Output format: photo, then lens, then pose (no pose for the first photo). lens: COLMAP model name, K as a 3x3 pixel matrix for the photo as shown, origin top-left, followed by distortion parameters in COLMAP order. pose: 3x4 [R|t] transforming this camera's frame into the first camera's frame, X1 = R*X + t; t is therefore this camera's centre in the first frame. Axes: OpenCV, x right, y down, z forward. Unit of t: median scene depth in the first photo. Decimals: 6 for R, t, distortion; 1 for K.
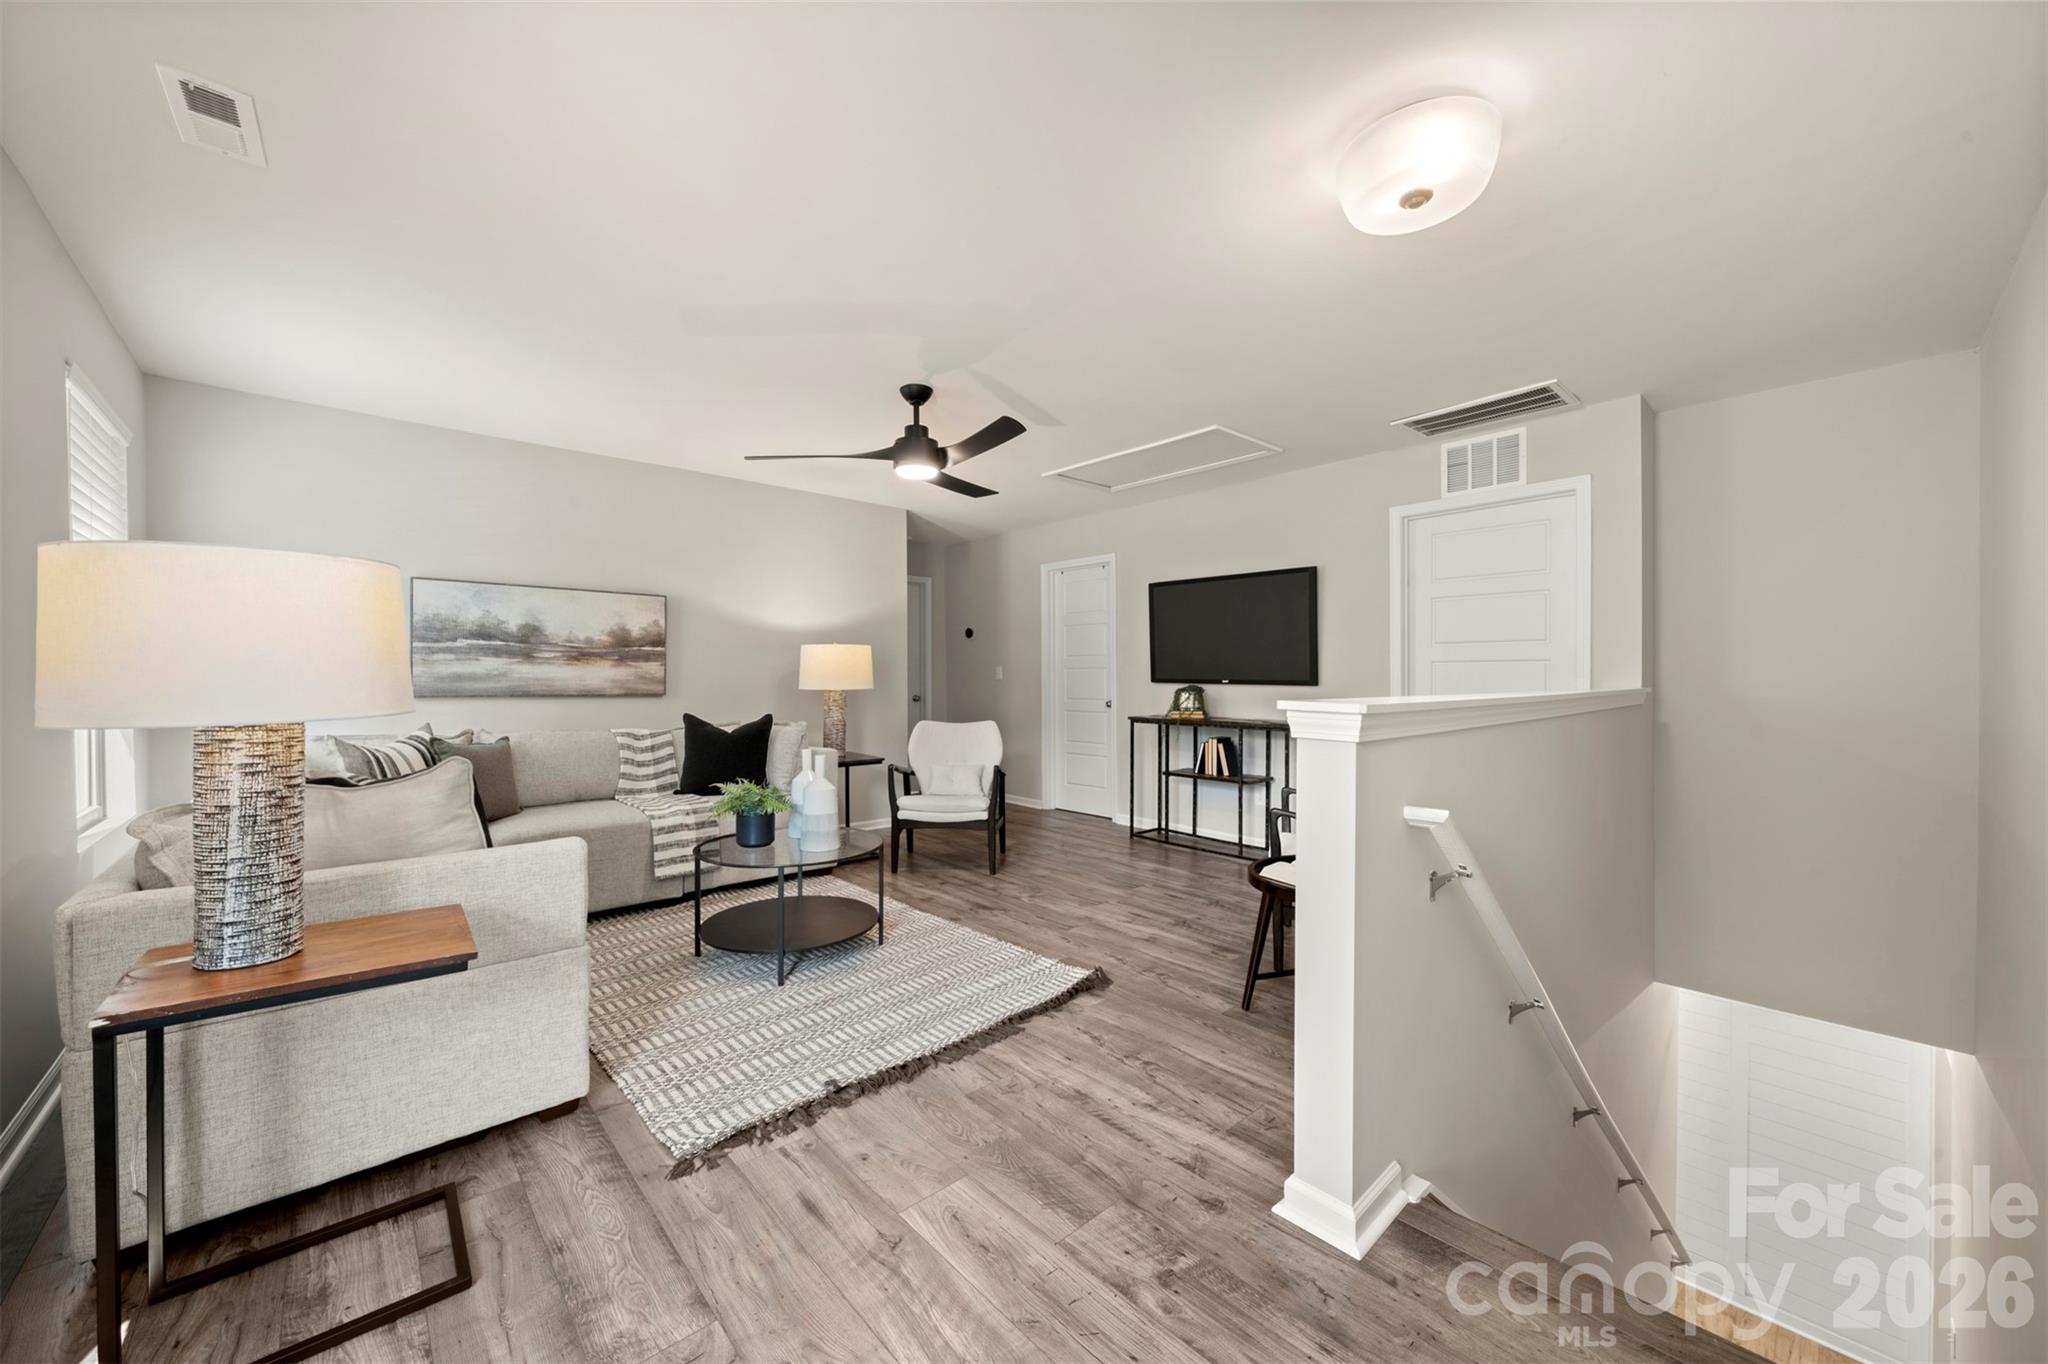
lens RADIAL K [[749.0, 0, 1022.9], [0, 749.0, 674.3], [0, 0, 1]] dist [-0.001298, -0.000264]
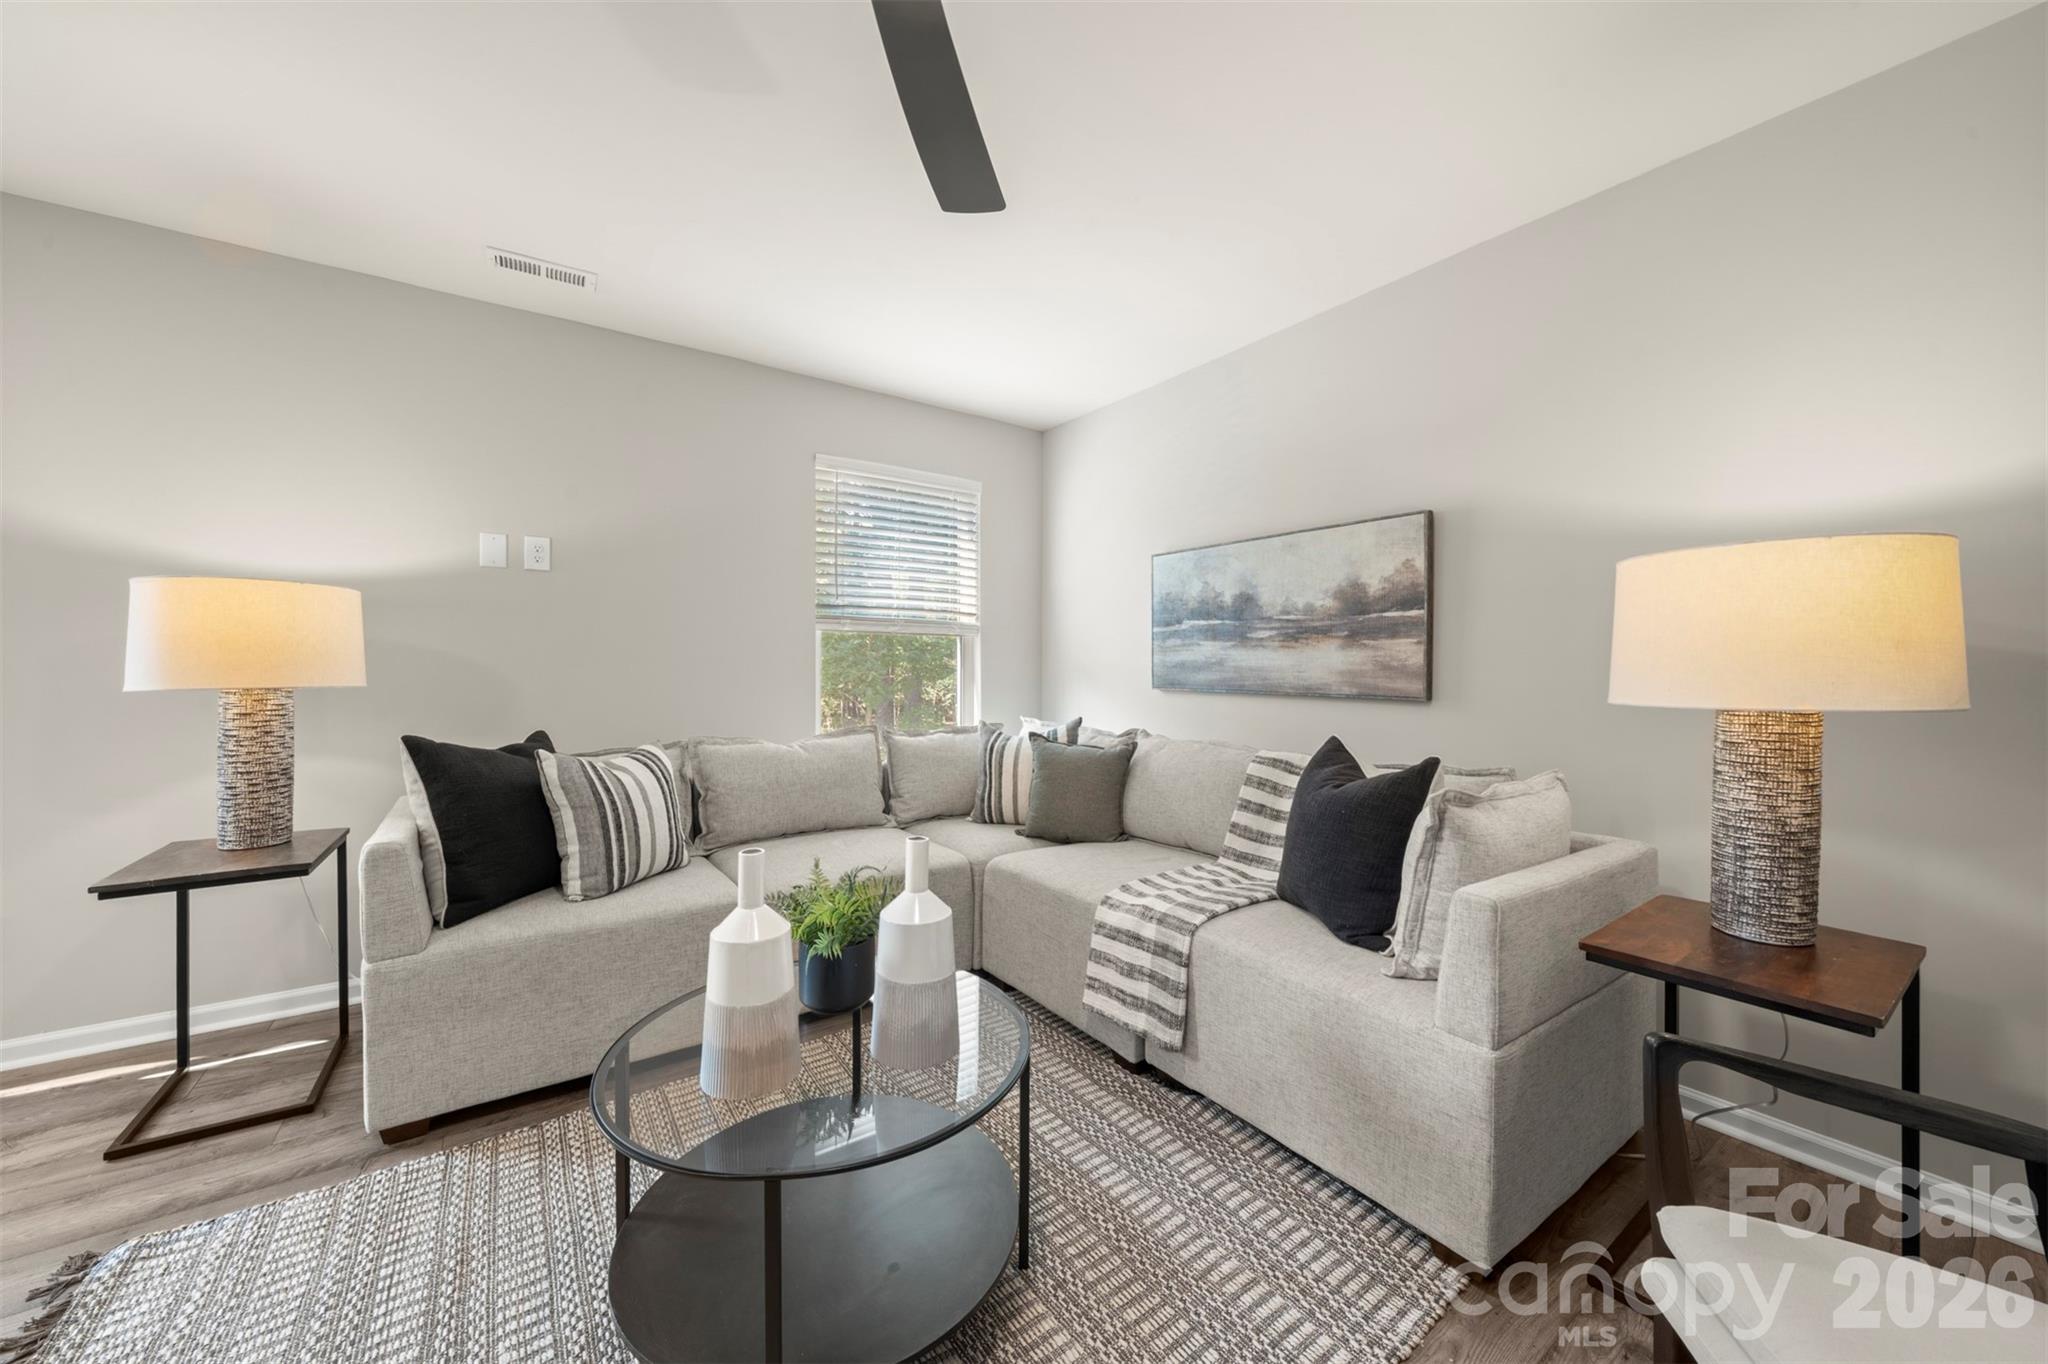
lens RADIAL K [[749.0, 0, 1022.9], [0, 749.0, 674.3], [0, 0, 1]] dist [-0.001298, -0.000264]
pose [[-0.134028, 0.008387, -0.990942, 0.087702], [0.001377, 0.999965, 0.008277, 0.005277], [0.990977, -0.000255, -0.134035, 0.877386]]
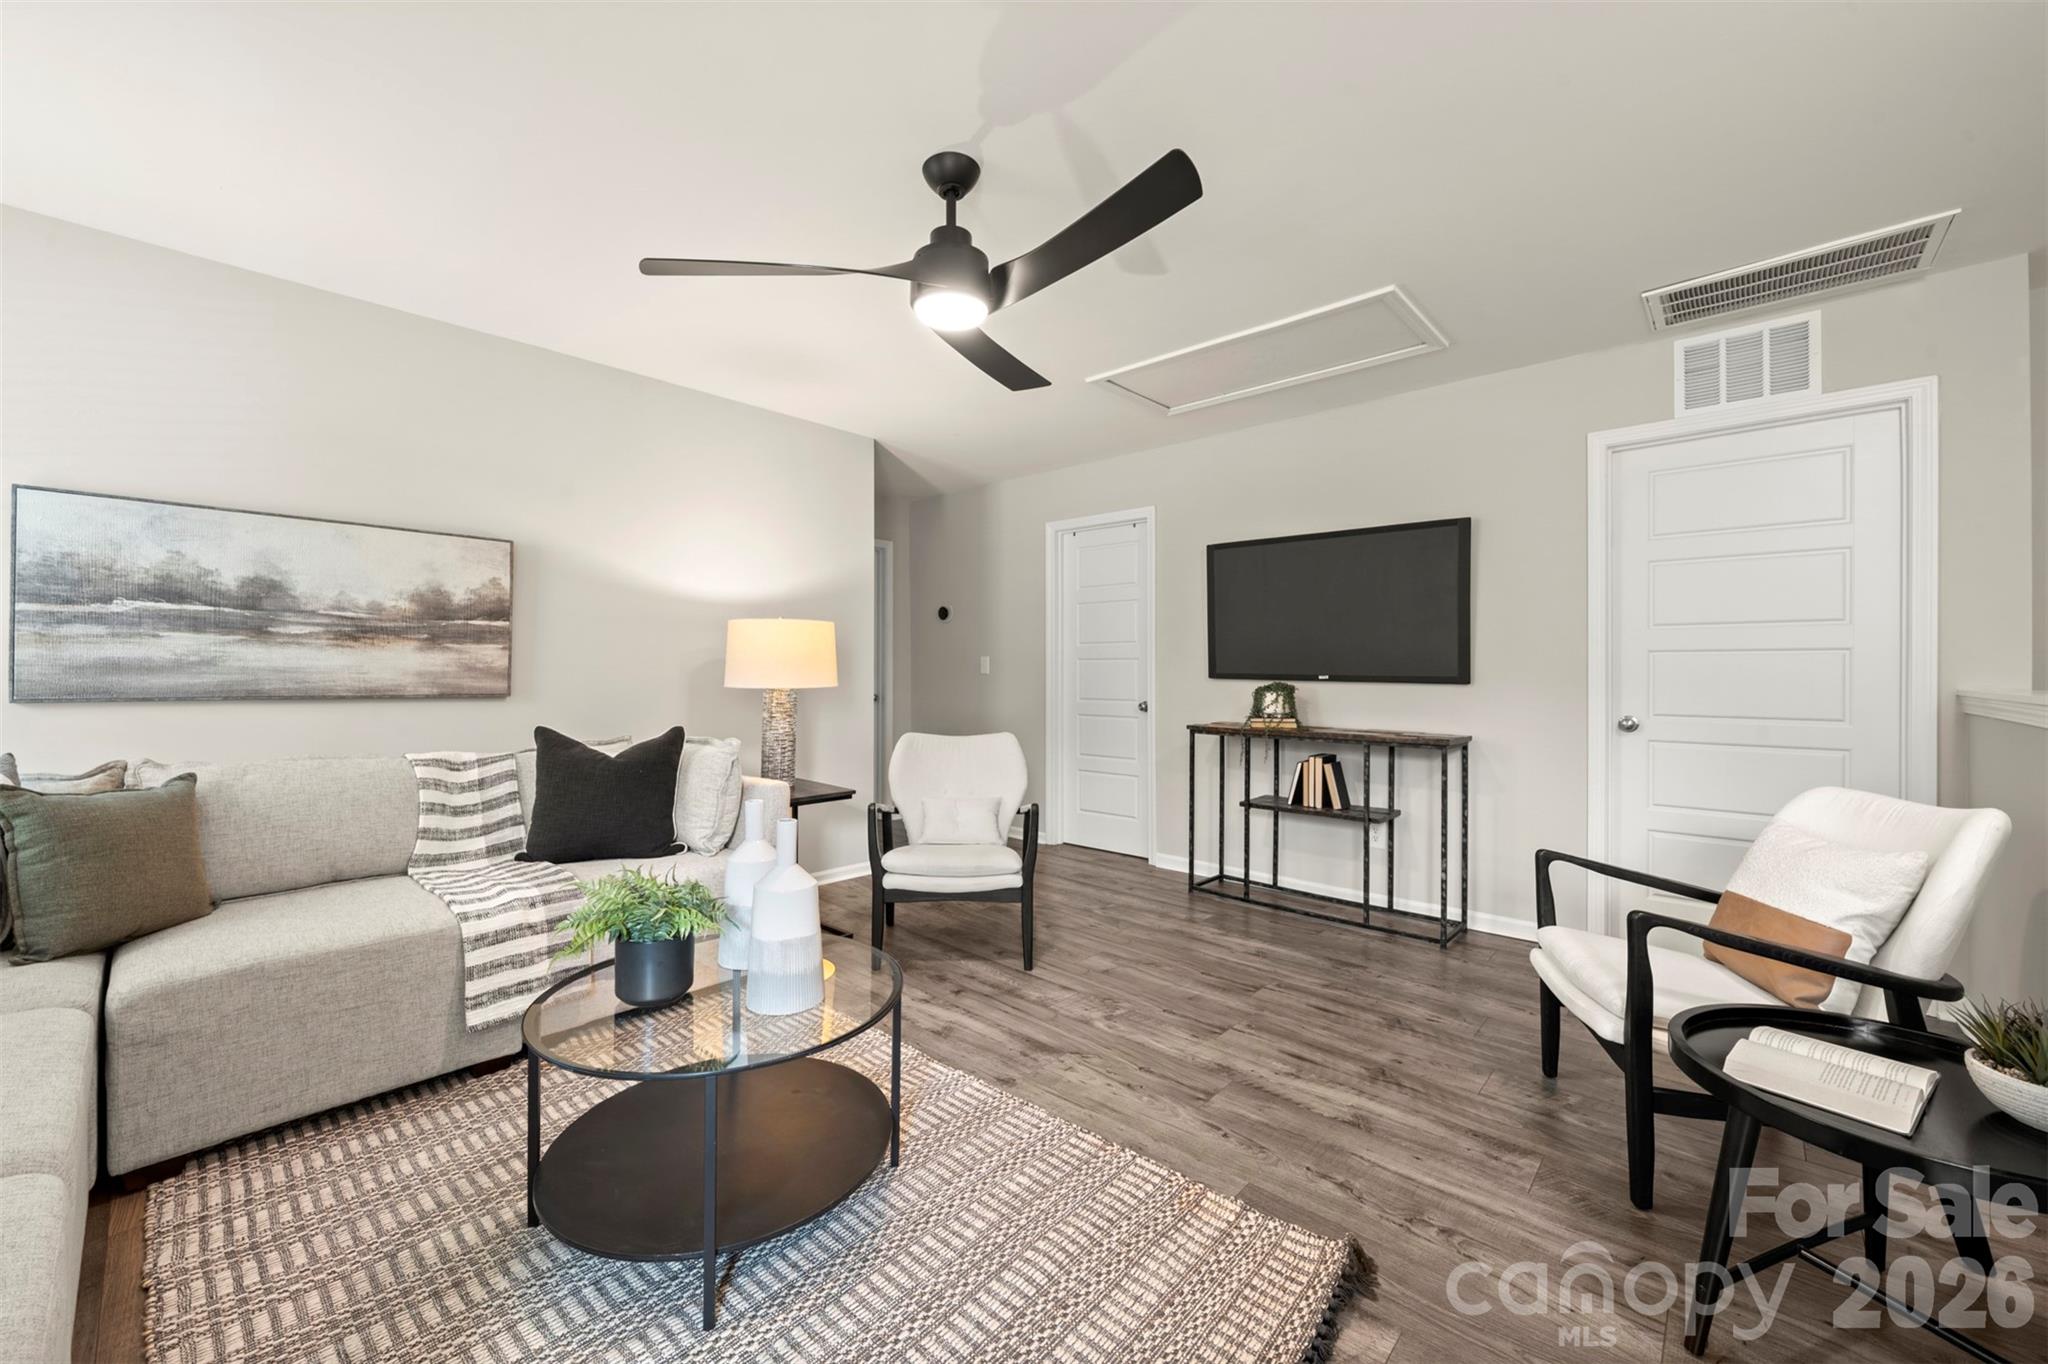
lens RADIAL K [[786.6, 0, 1020.8], [0, 786.6, 663.6], [0, 0, 1]] dist [-0.001954, -0.000445]
pose [[0.995794, 0.005030, 0.091487, -0.115845], [-0.004515, 0.999973, -0.005836, 0.002104], [-0.091514, 0.005398, 0.995789, 0.322977]]
